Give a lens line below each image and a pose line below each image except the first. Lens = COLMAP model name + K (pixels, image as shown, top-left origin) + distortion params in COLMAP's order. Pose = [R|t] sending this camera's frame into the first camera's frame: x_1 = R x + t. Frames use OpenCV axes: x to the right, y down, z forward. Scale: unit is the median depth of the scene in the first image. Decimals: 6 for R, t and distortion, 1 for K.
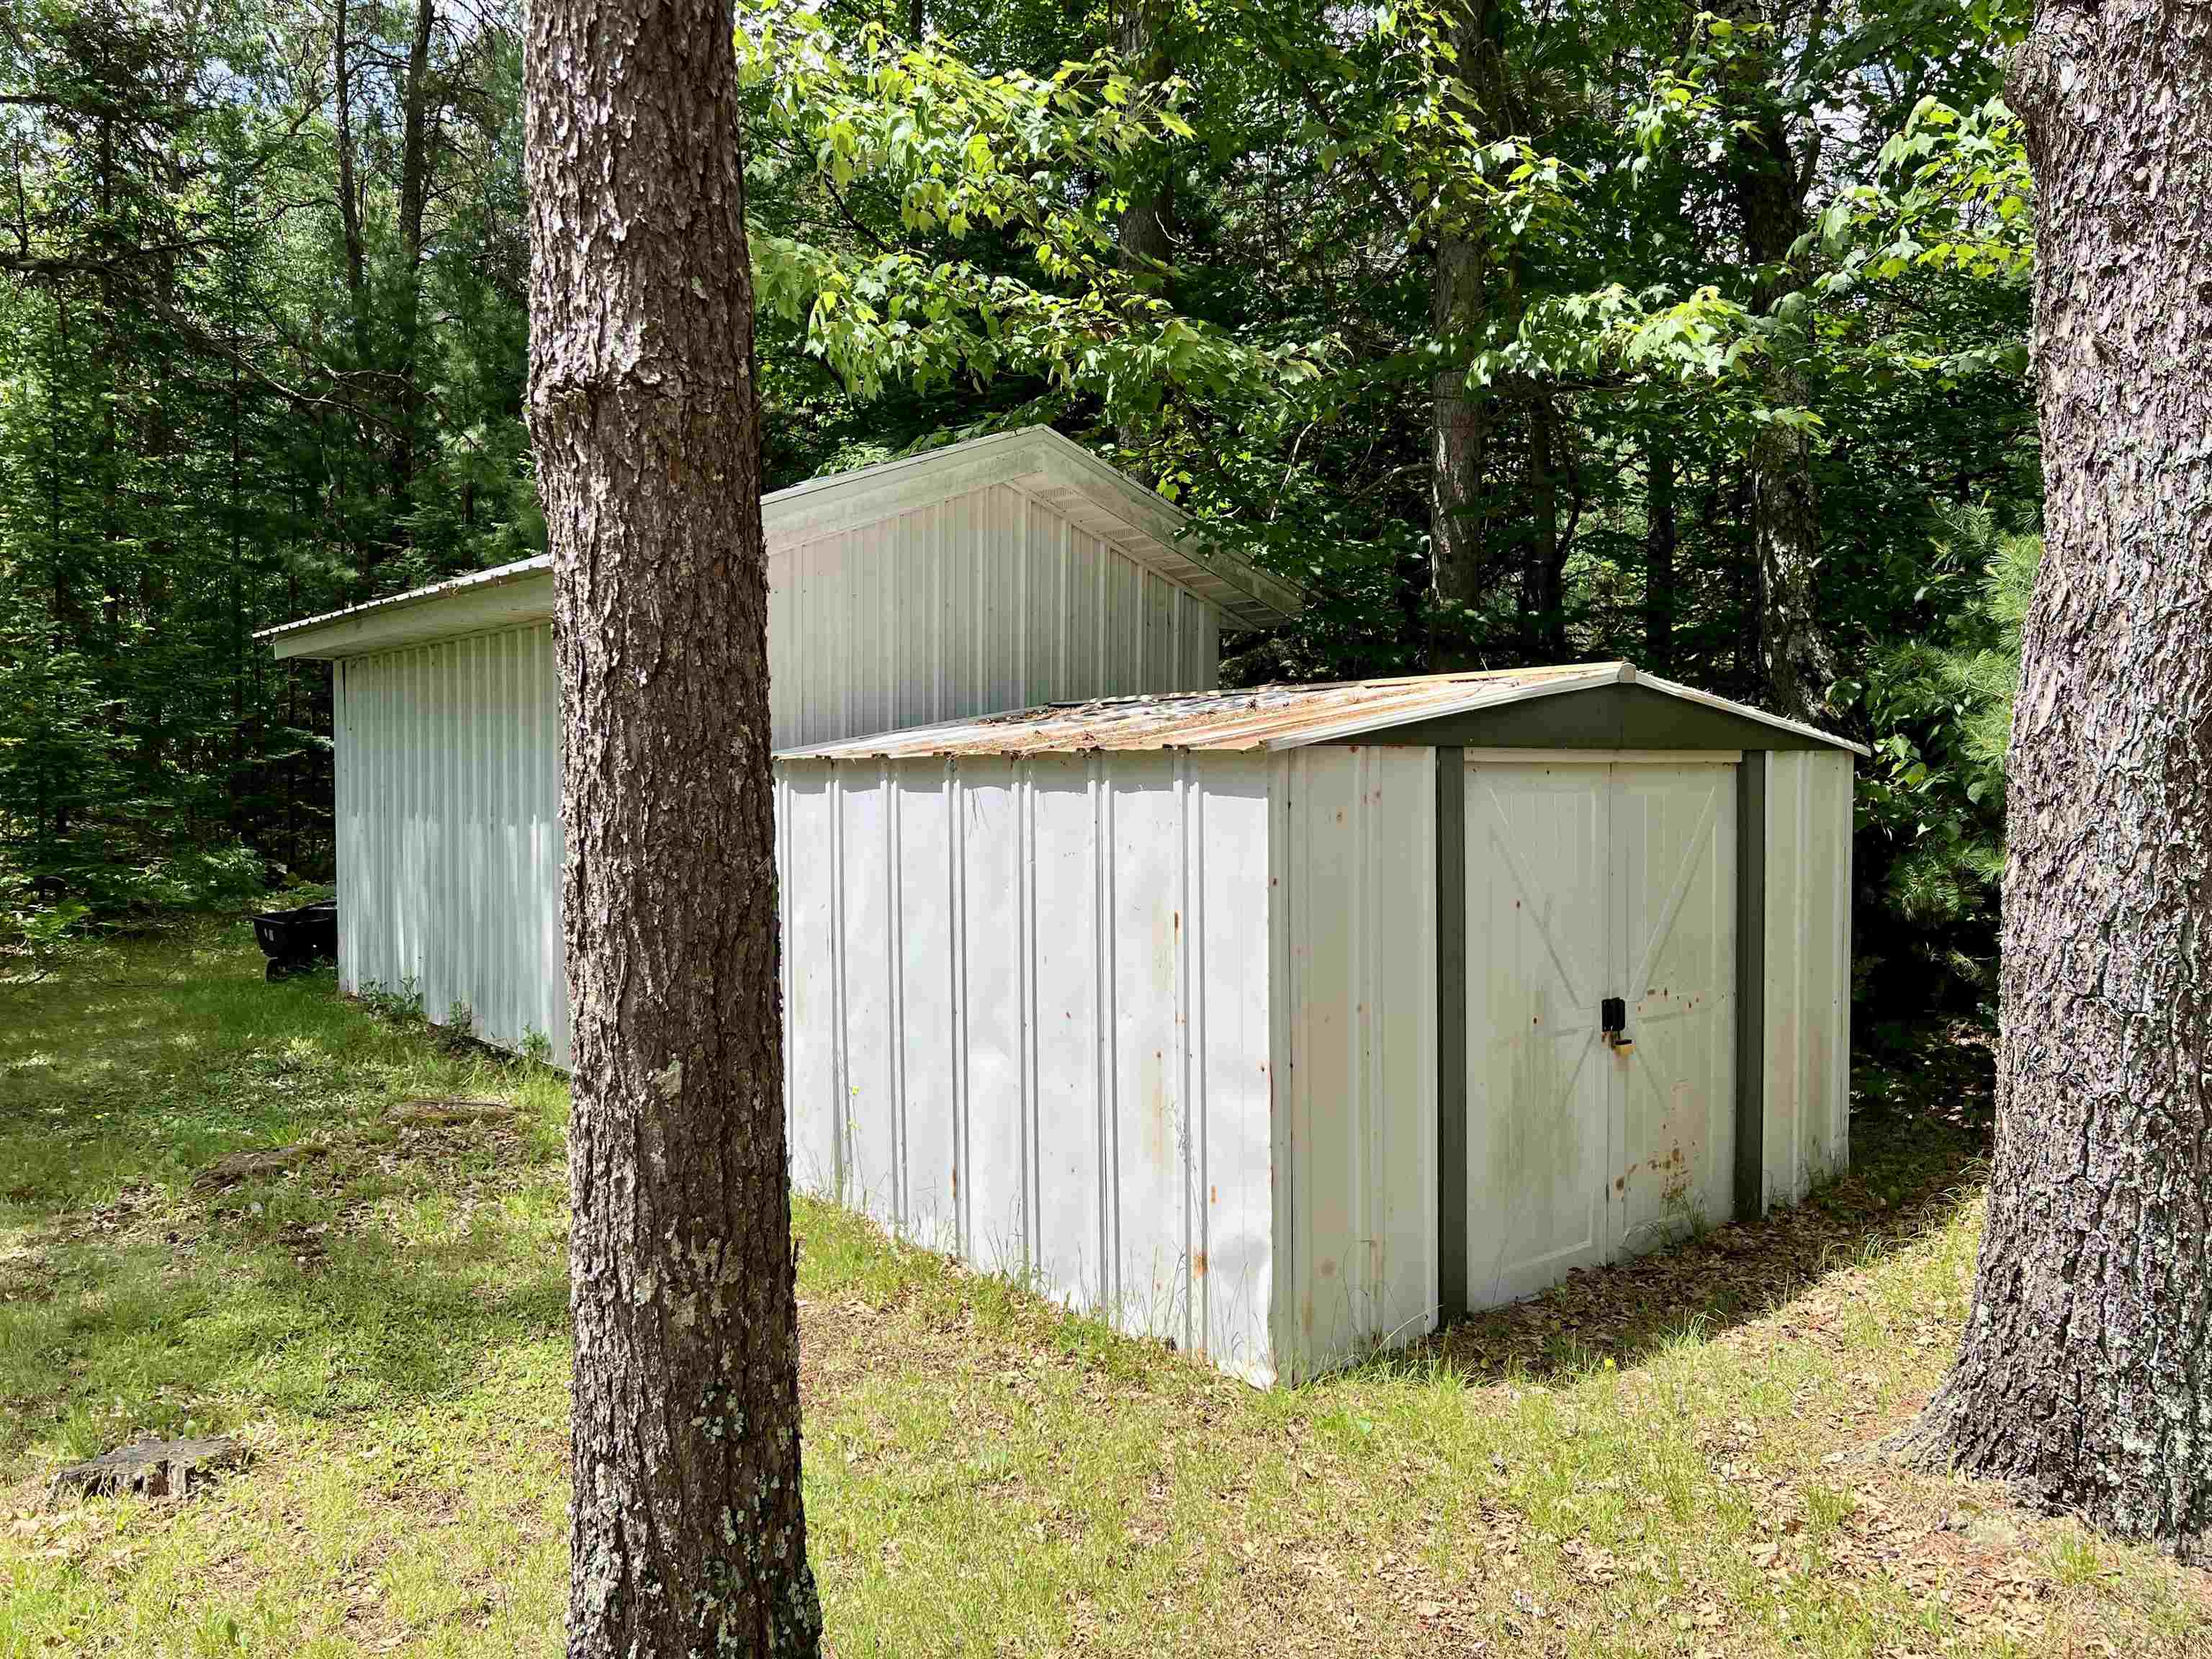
lens RADIAL K [[1640.0, 0, 1105.8], [0, 1640.0, 825.8], [0, 0, 1]] dist [0.012258, 0.006728]
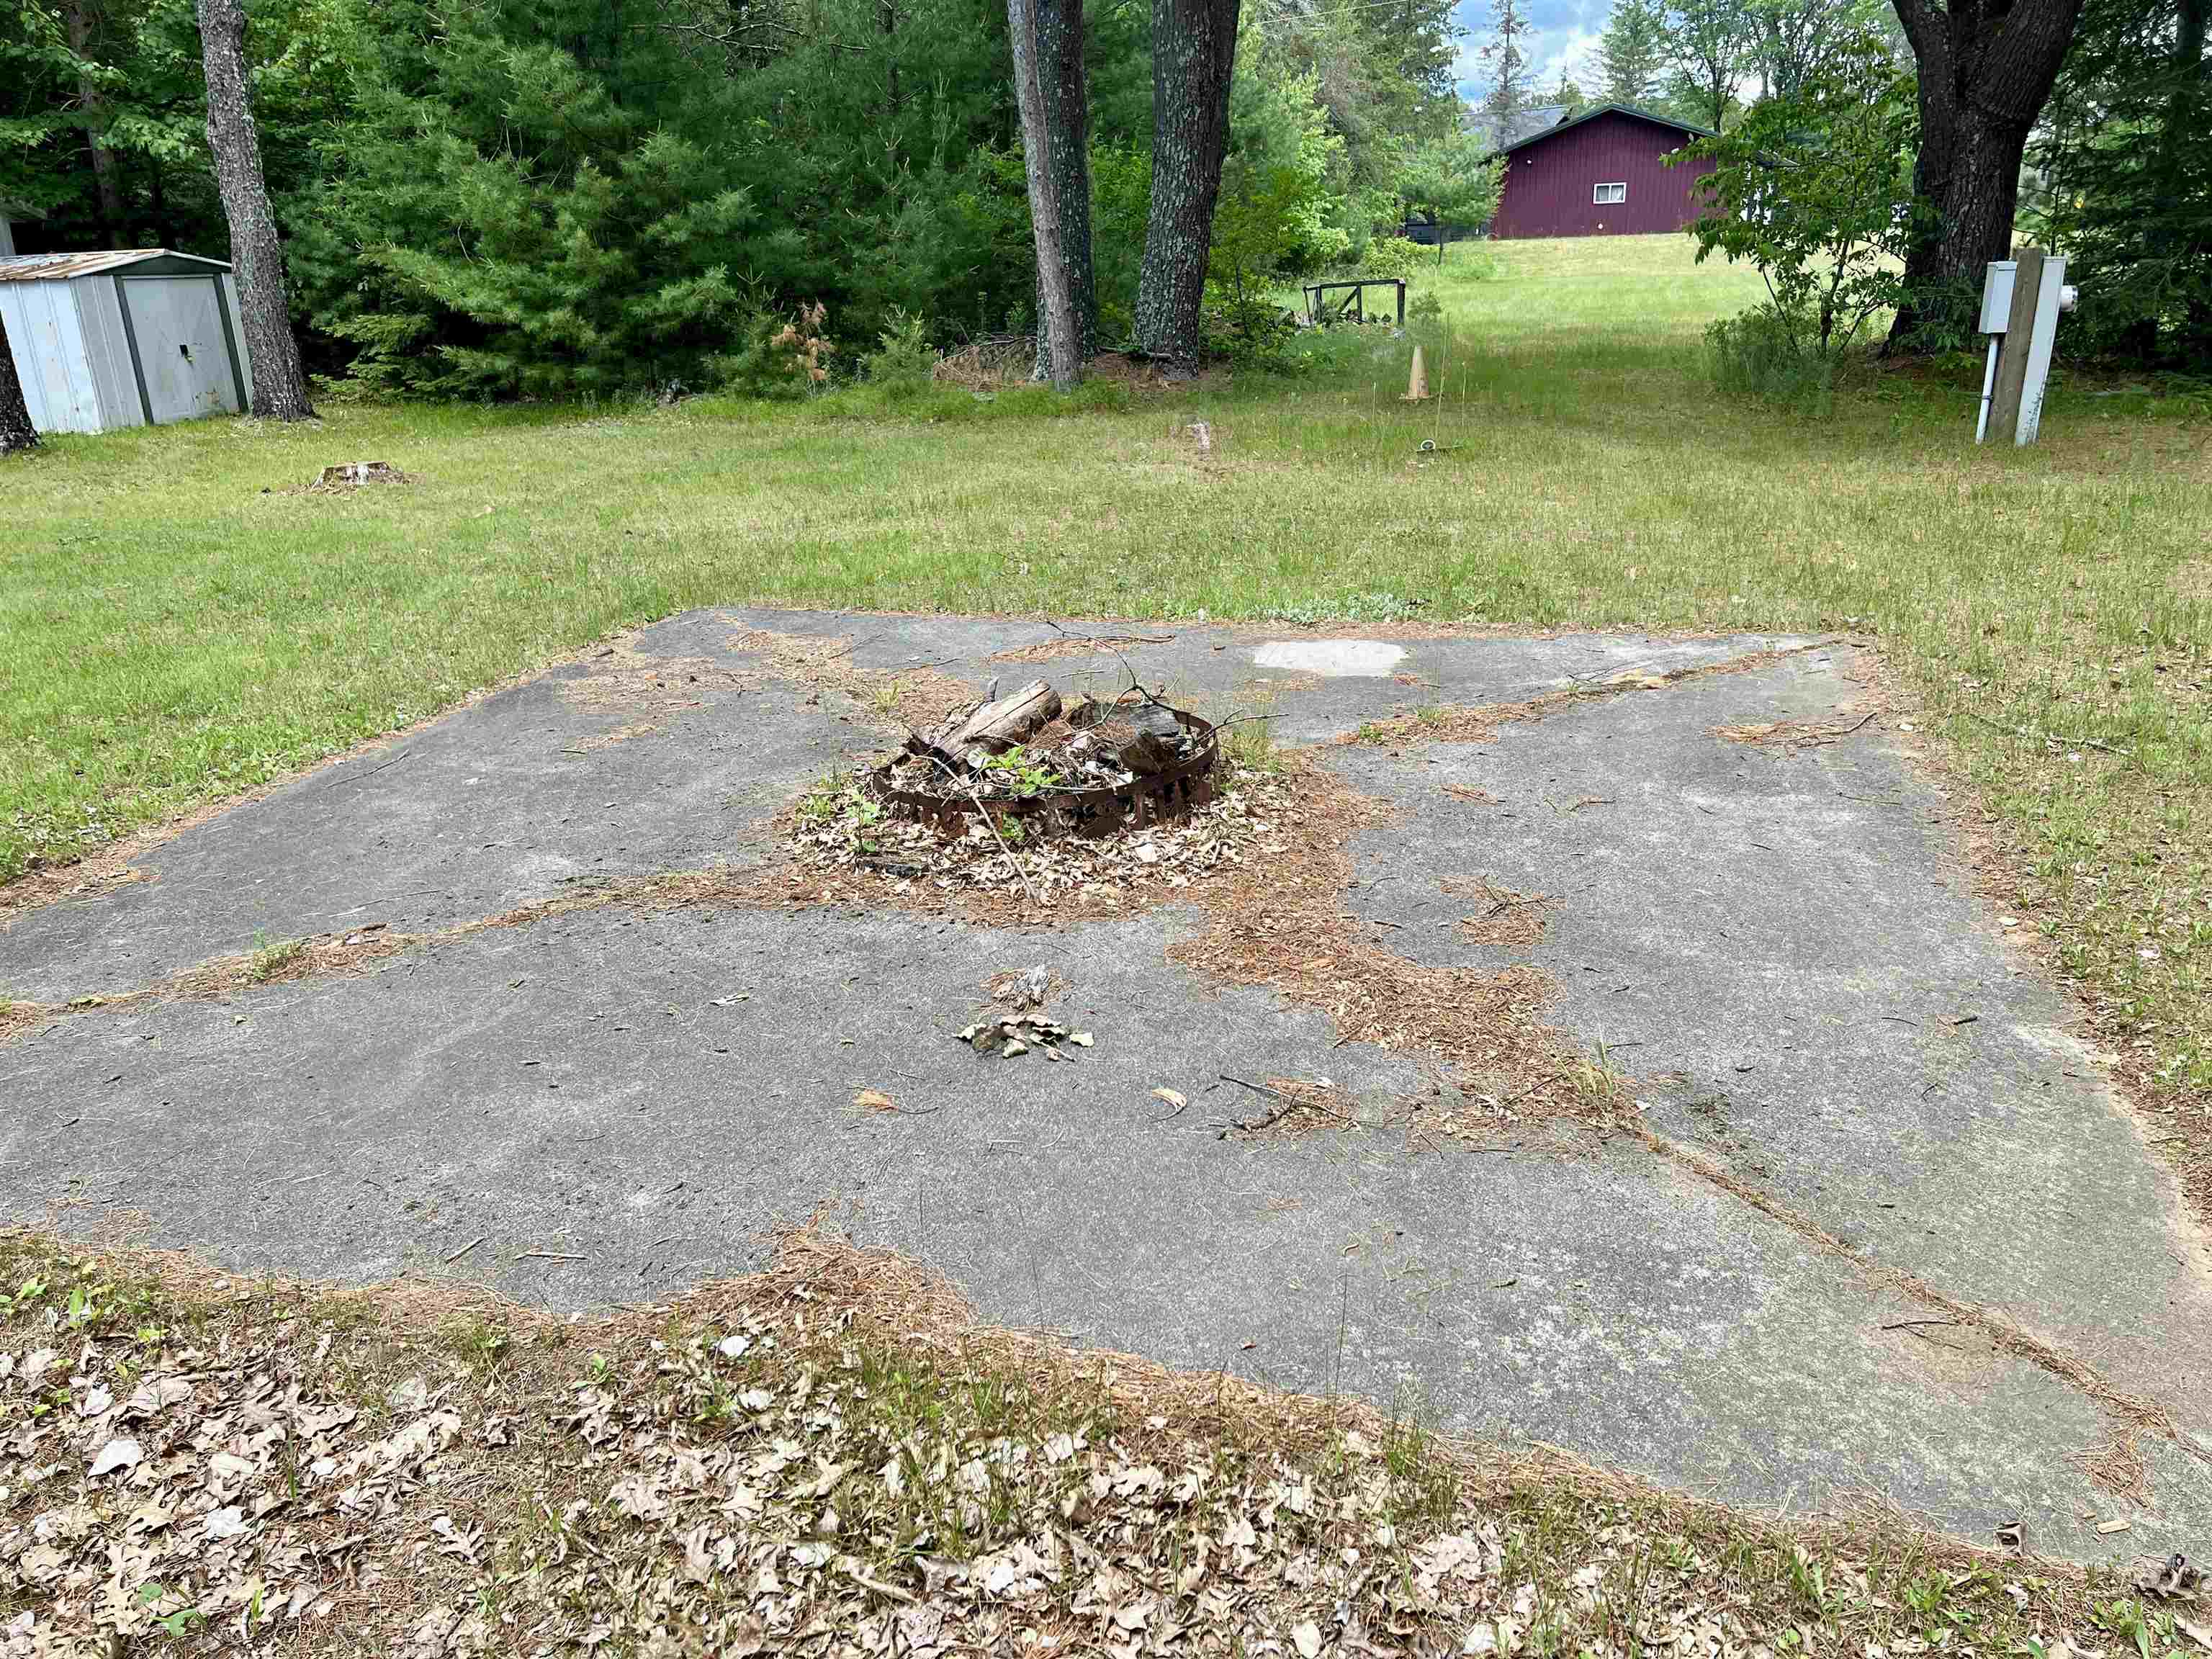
lens RADIAL K [[1640.0, 0, 1101.5], [0, 1640.0, 830.3], [0, 0, 1]] dist [0.012258, 0.006728]
pose [[0.745676, -0.243215, 0.620334, -0.704625], [0.058235, 0.951227, 0.302946, 0.134413], [-0.663759, -0.189774, 0.723470, -3.196838]]
